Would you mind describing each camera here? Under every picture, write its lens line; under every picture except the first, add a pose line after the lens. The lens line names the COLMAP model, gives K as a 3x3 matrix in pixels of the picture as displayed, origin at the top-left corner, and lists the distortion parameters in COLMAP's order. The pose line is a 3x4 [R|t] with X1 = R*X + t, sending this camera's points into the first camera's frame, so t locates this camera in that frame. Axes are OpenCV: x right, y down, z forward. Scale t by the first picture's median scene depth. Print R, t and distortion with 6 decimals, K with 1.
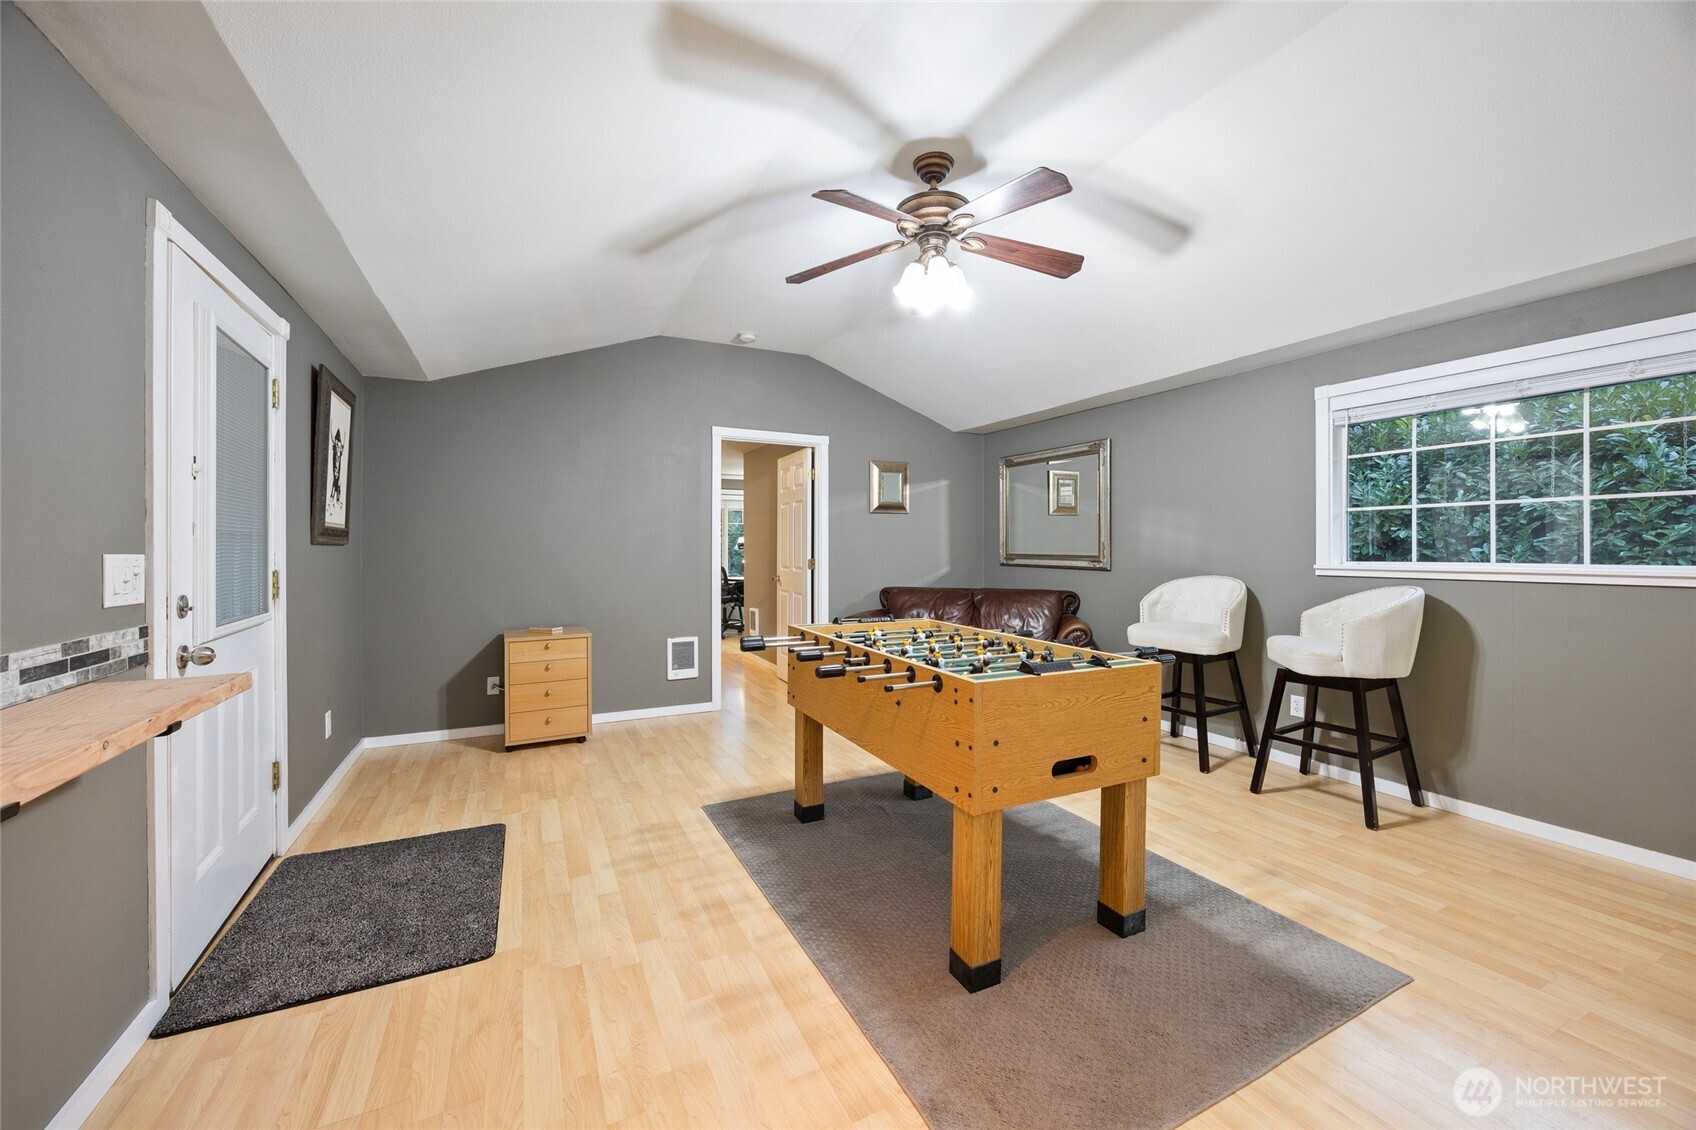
lens RADIAL K [[646.0, 0, 848.0], [0, 646.0, 565.0], [0, 0, 1]] dist [0.000142, 0.000039]
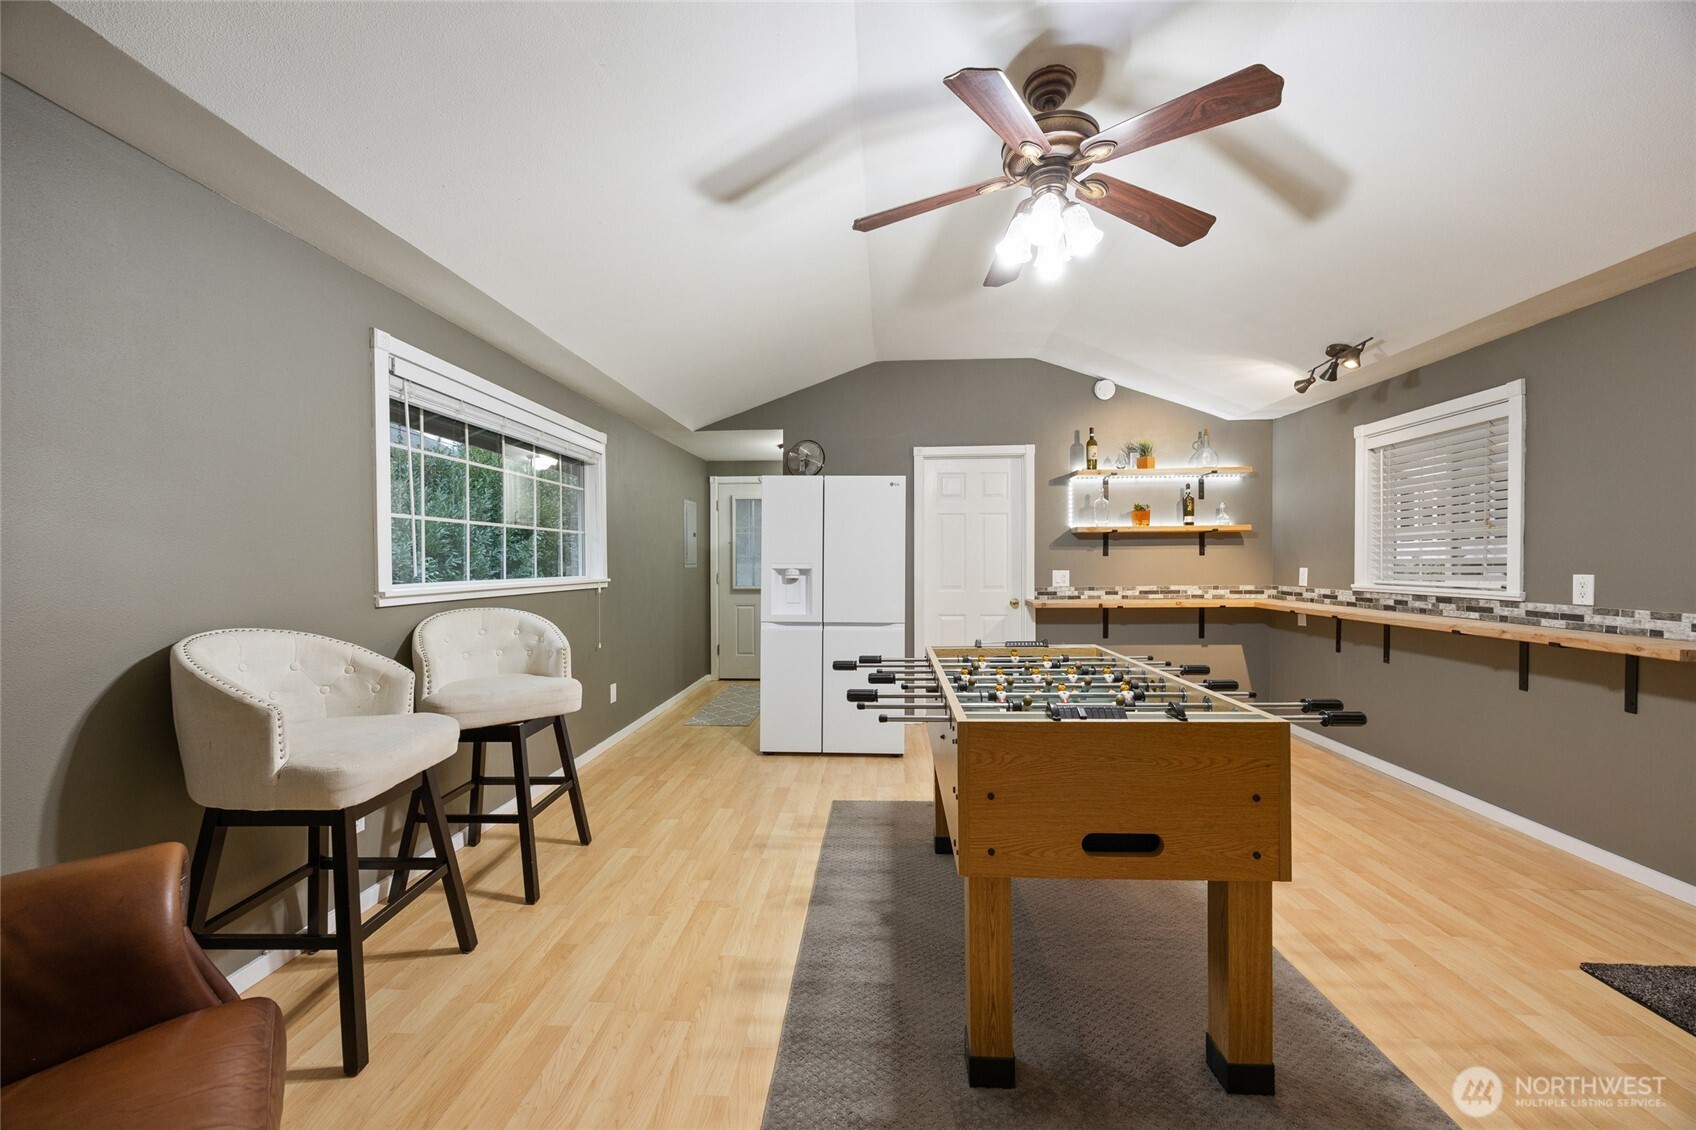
lens RADIAL K [[646.0, 0, 848.0], [0, 646.0, 565.0], [0, 0, 1]] dist [0.000142, 0.000039]
pose [[-0.862590, 0.004823, 0.505881, -0.068711], [0.021652, 0.999390, 0.027393, -0.057620], [-0.505440, 0.034582, -0.862168, 2.004531]]
